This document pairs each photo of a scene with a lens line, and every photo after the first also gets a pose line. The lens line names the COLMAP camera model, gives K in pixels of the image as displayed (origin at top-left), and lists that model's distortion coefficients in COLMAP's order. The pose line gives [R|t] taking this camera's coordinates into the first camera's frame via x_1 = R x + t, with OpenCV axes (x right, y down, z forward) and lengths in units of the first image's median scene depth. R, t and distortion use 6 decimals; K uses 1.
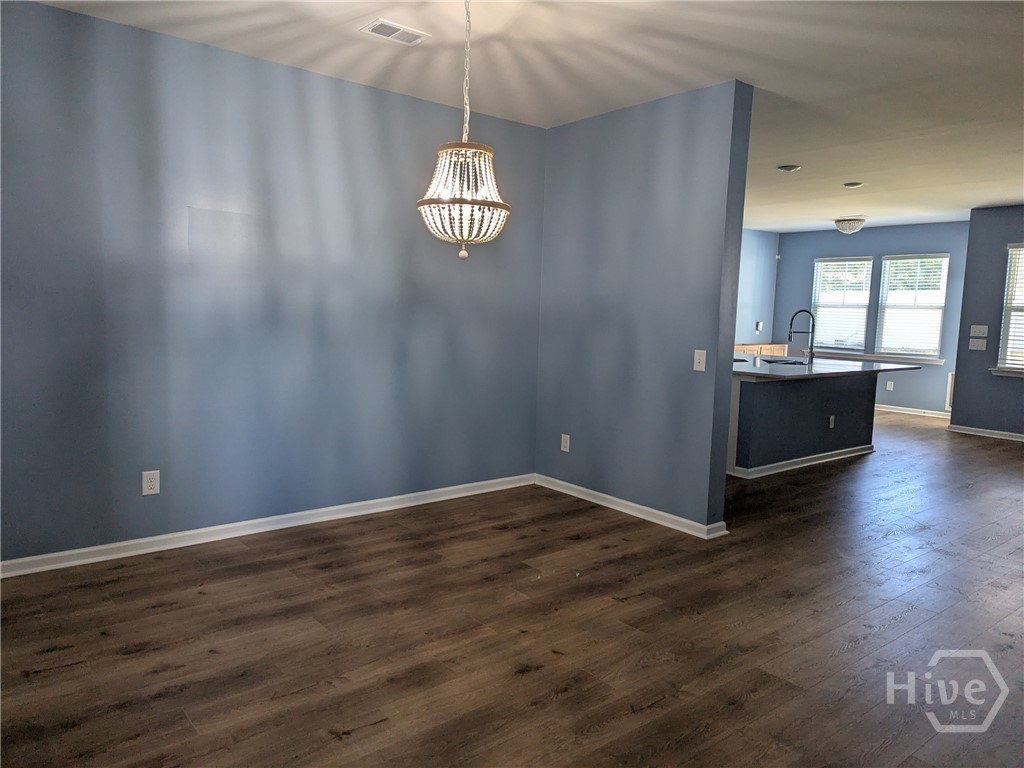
lens RADIAL K [[716.6, 0, 505.9], [0, 716.6, 386.4], [0, 0, 1]] dist [0.068139, -0.061170]
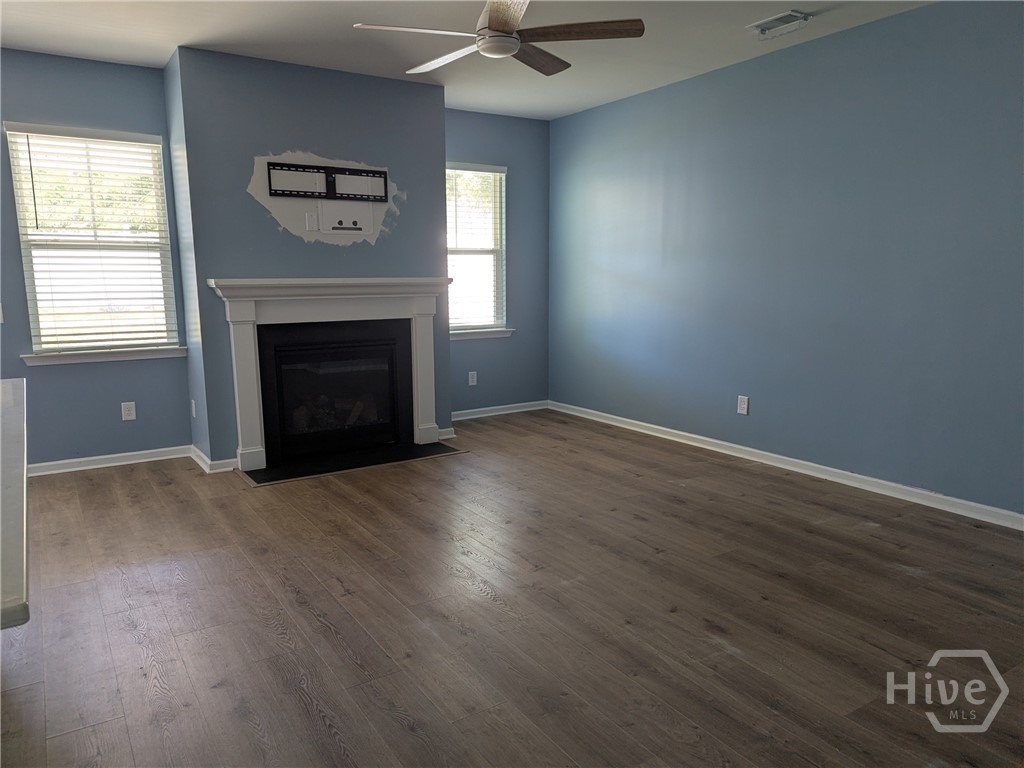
lens RADIAL K [[716.6, 0, 505.9], [0, 716.6, 386.4], [0, 0, 1]] dist [0.068139, -0.061170]
pose [[0.106993, -0.183704, 0.977141, 0.157191], [0.120193, 0.977965, 0.170698, -0.048366], [-0.986968, 0.099182, 0.126716, 0.542790]]
